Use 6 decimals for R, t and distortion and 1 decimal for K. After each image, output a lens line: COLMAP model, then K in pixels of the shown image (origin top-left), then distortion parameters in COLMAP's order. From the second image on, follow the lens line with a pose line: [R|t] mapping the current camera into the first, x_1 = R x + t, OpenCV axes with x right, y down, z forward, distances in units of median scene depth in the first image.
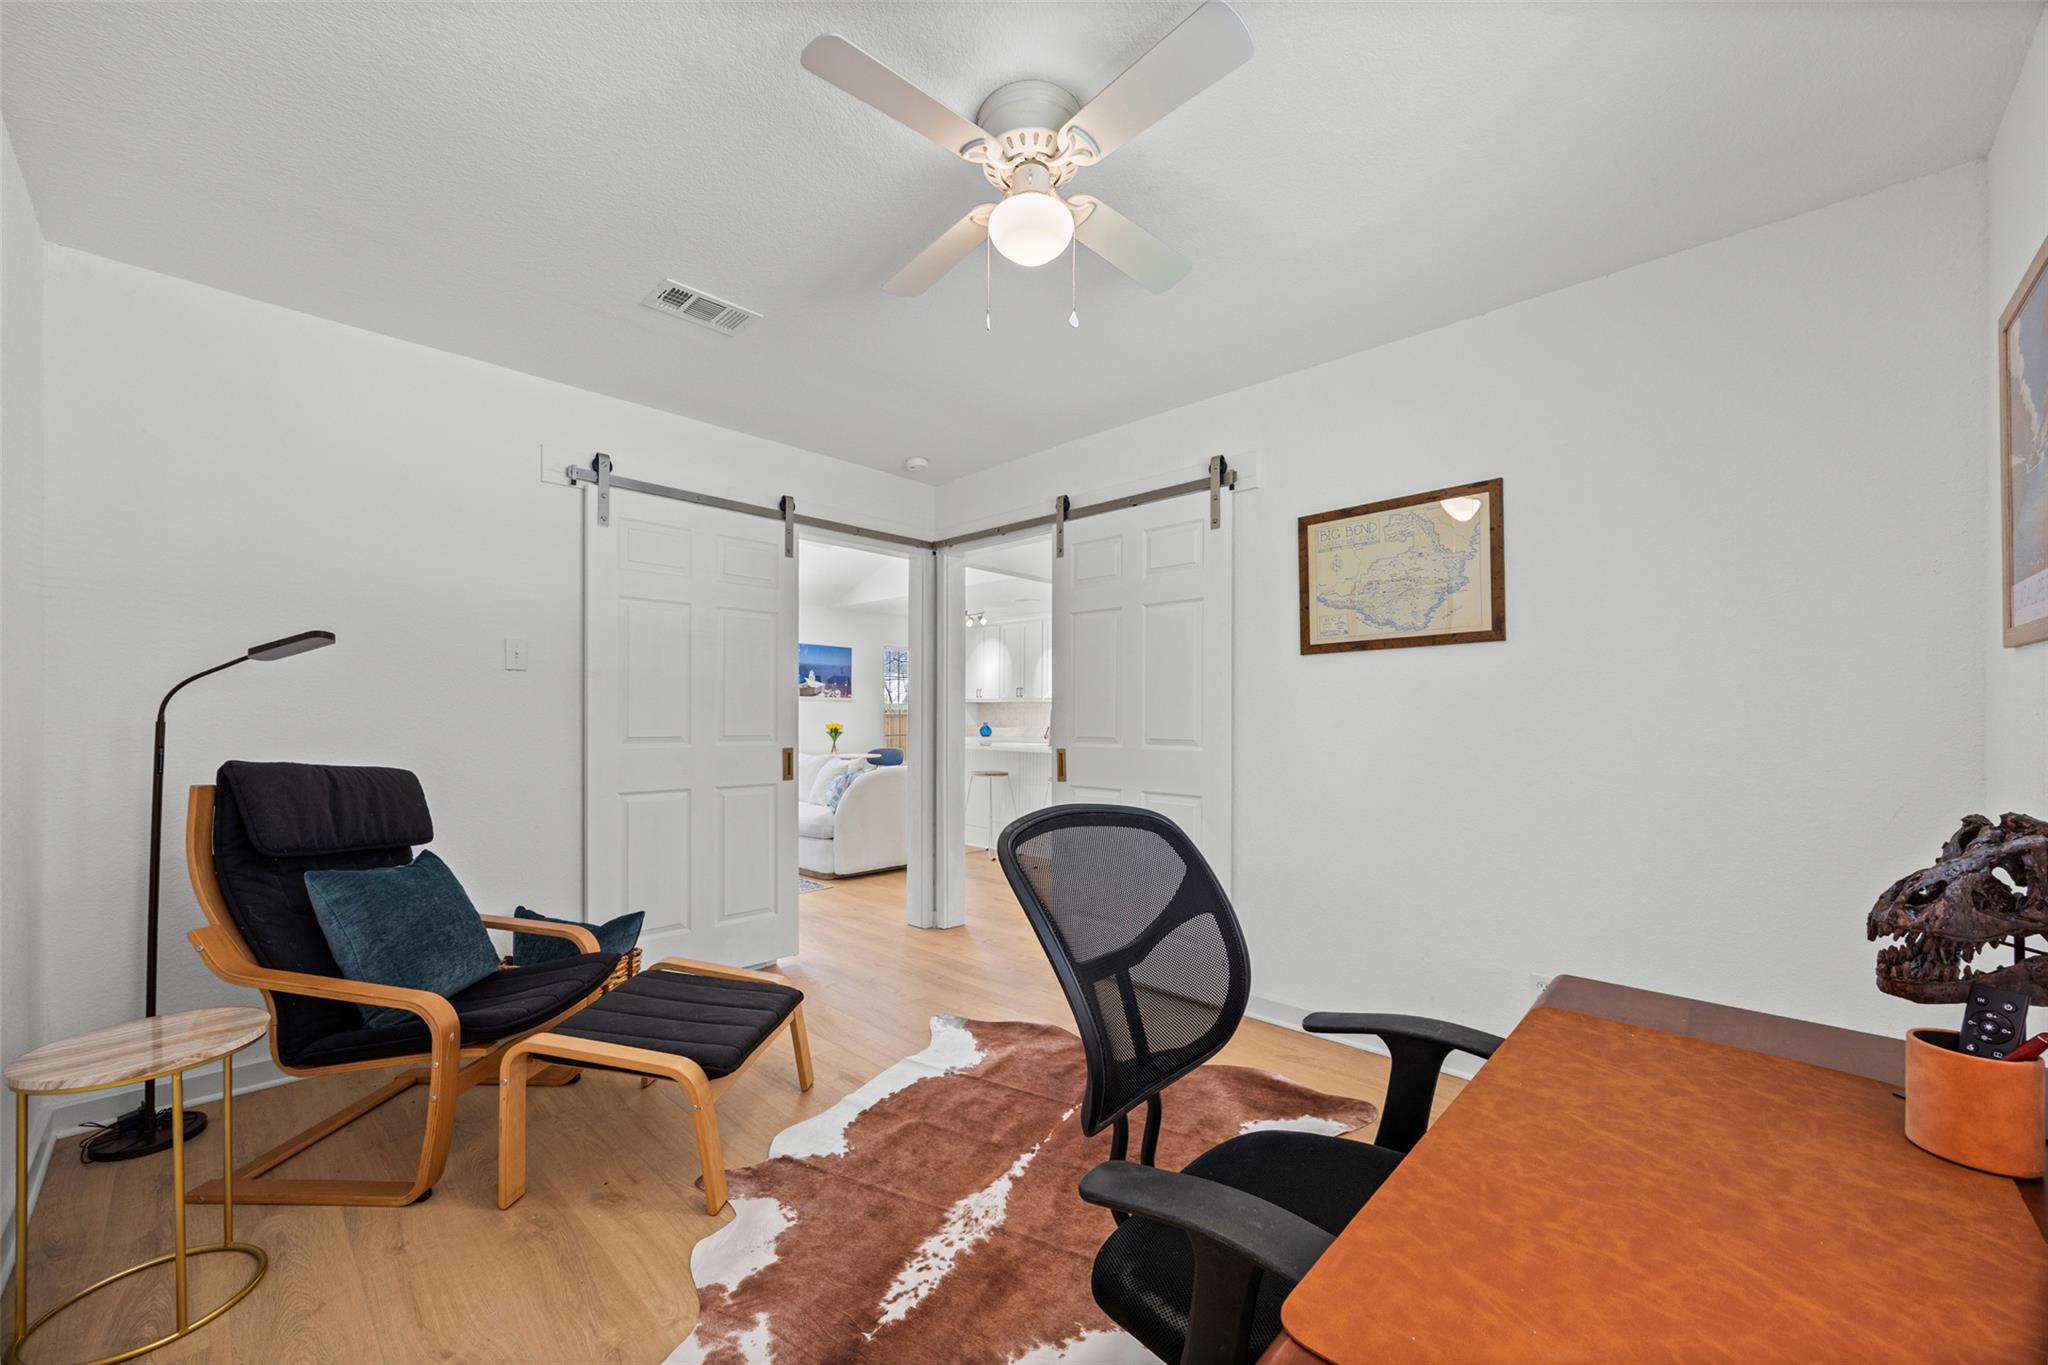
lens RADIAL K [[796.9, 0, 1030.2], [0, 796.9, 672.4], [0, 0, 1]] dist [0.000004, 0.000094]
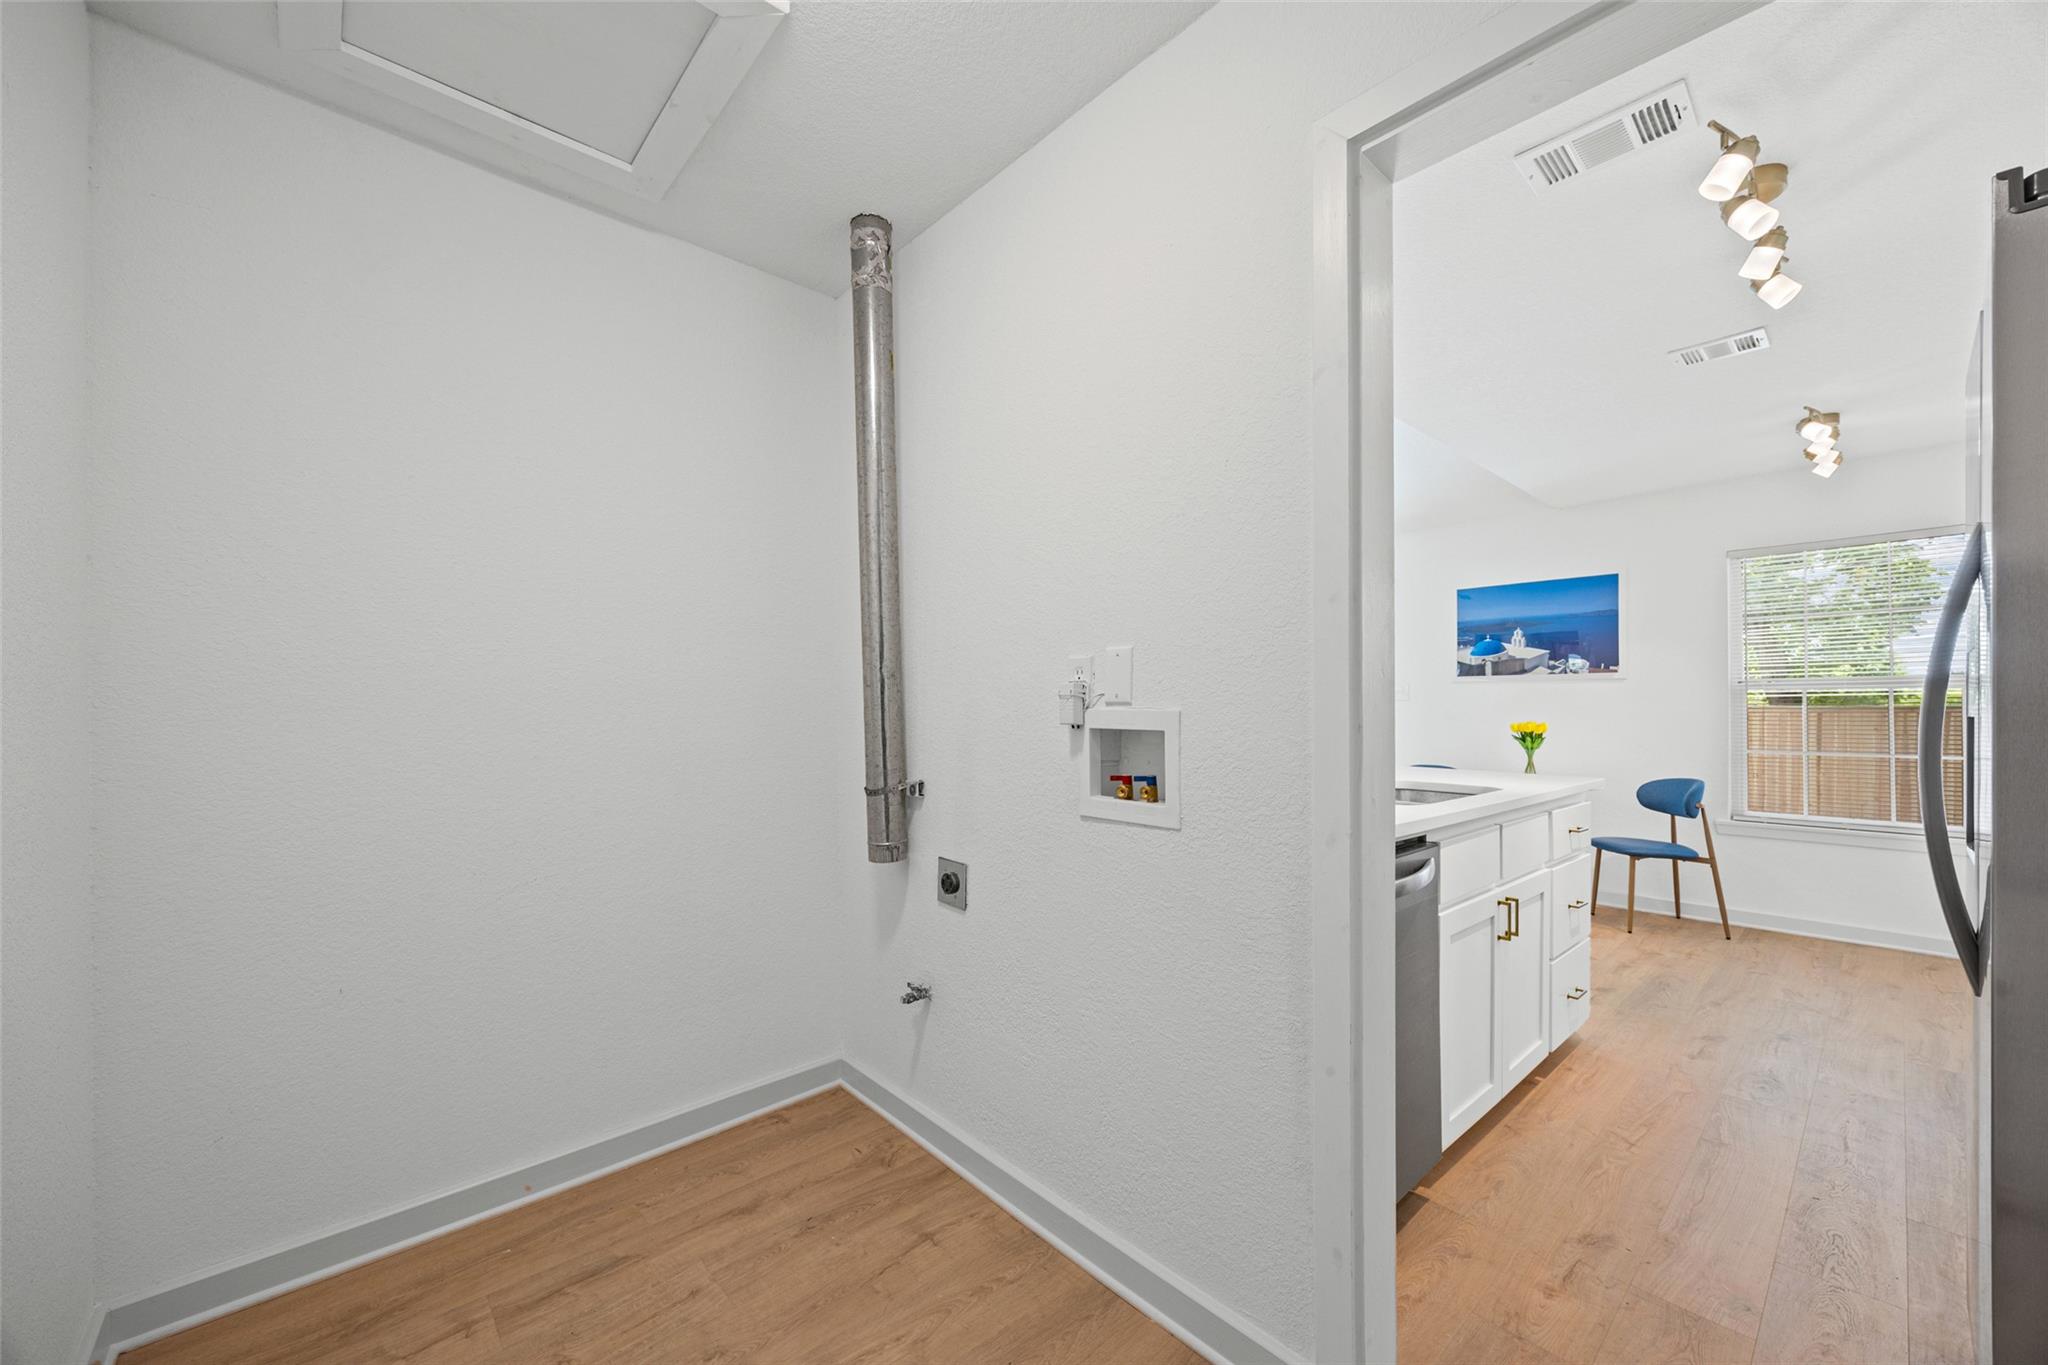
lens RADIAL K [[796.9, 0, 1018.3], [0, 796.9, 700.9], [0, 0, 1]] dist [0.000004, 0.000094]
pose [[-0.077372, -0.015934, -0.996875, 0.513110], [0.058737, 0.998063, -0.020512, 0.062577], [0.995271, -0.060141, -0.076286, 1.083326]]
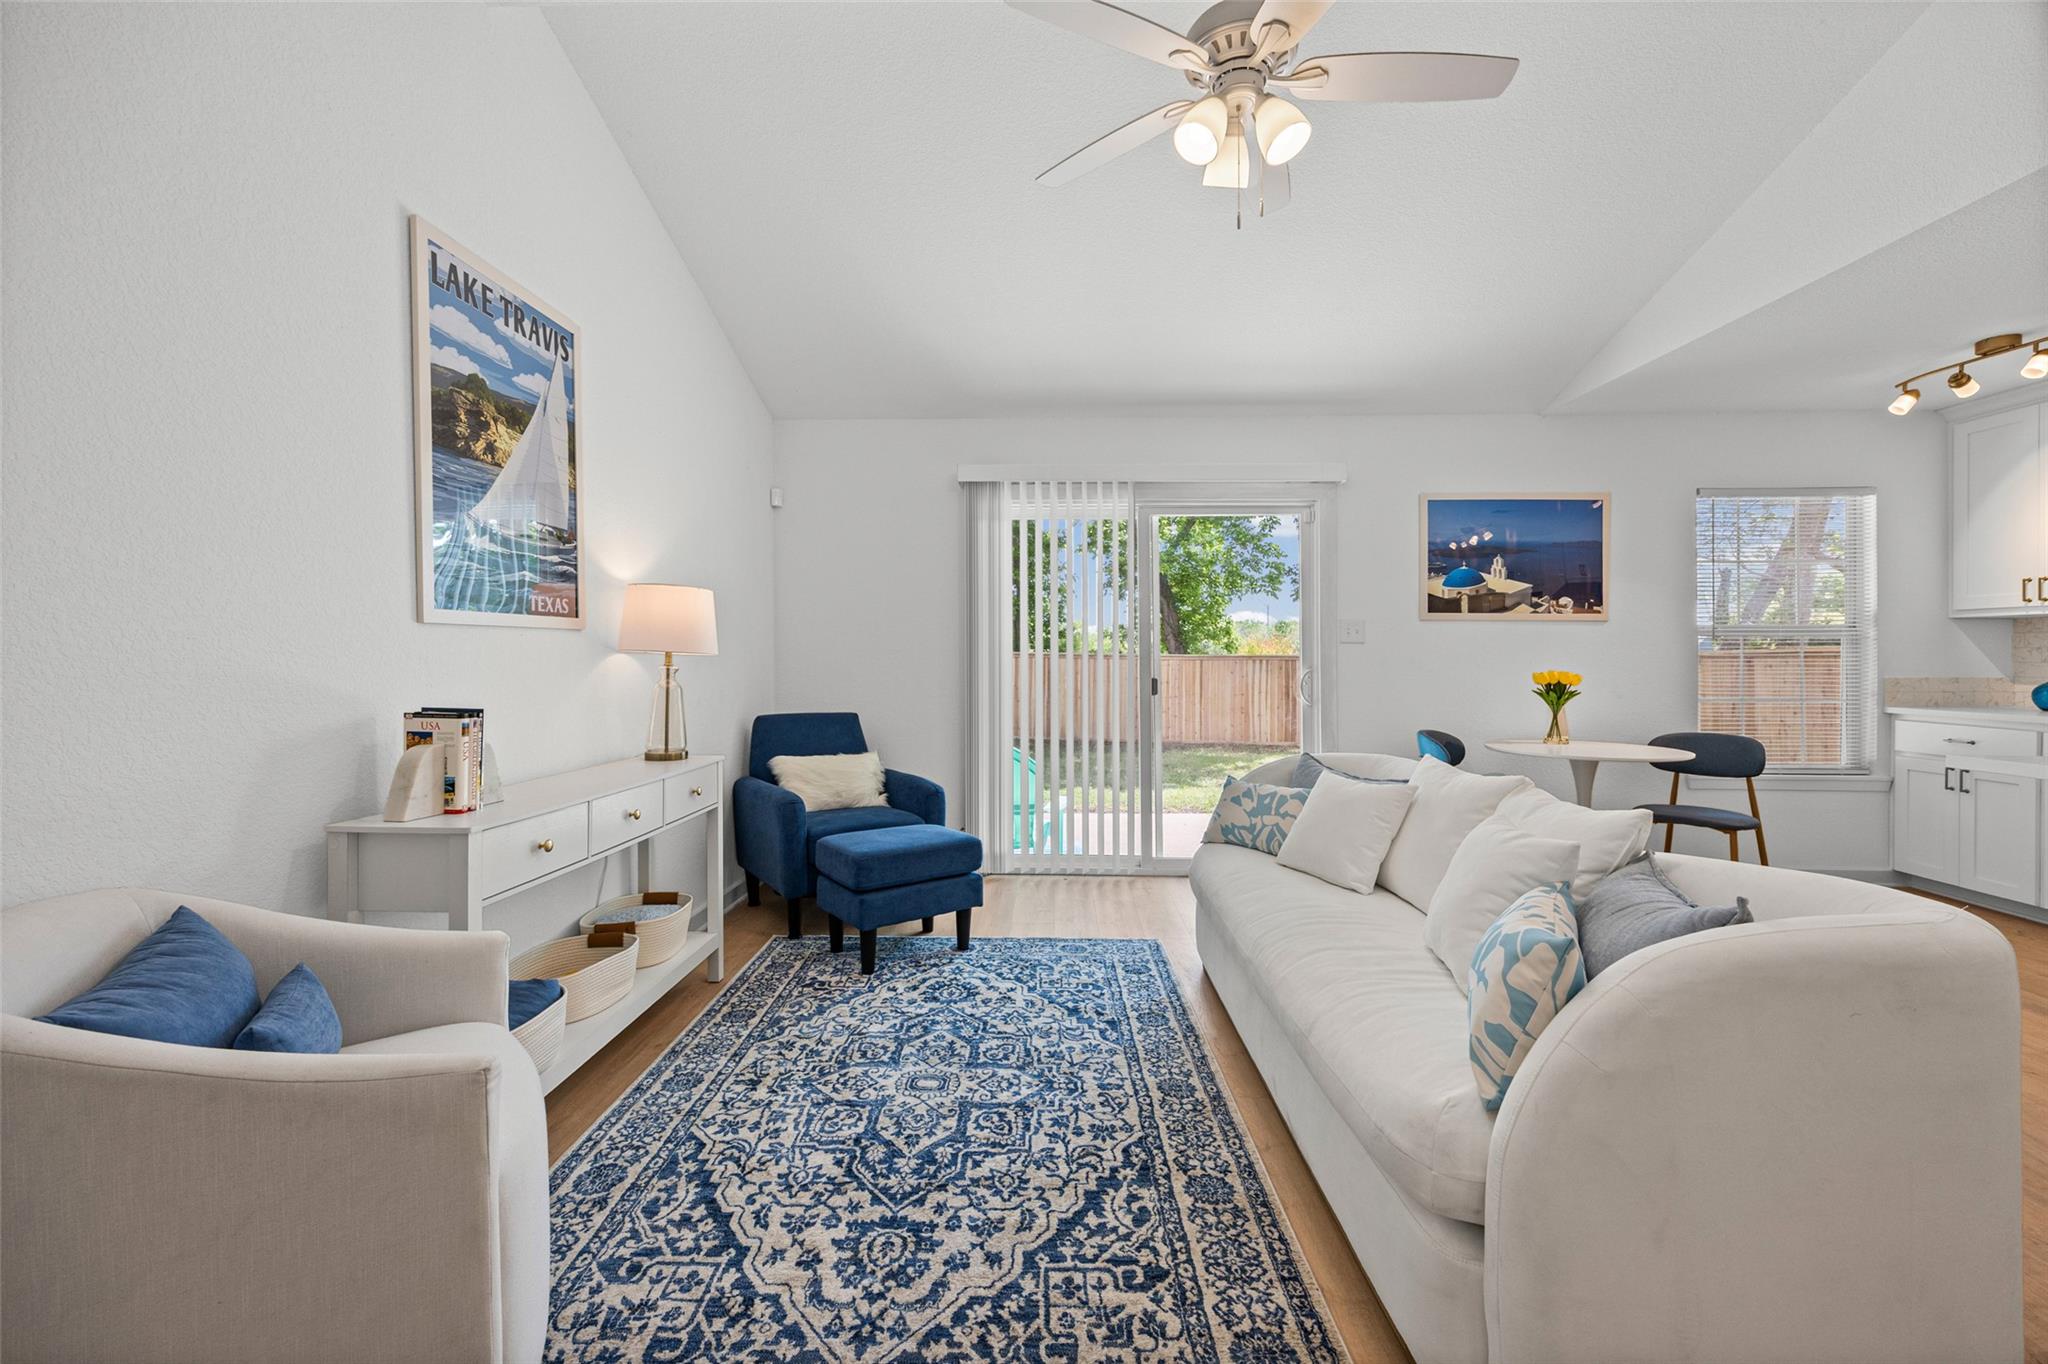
lens RADIAL K [[796.9, 0, 1023.9], [0, 796.9, 665.9], [0, 0, 1]] dist [0.000004, 0.000094]
pose [[0.657925, 0.004924, -0.753067, -0.168787], [0.044800, 0.997952, 0.045664, 0.043327], [0.751749, -0.063781, 0.656357, 0.770372]]
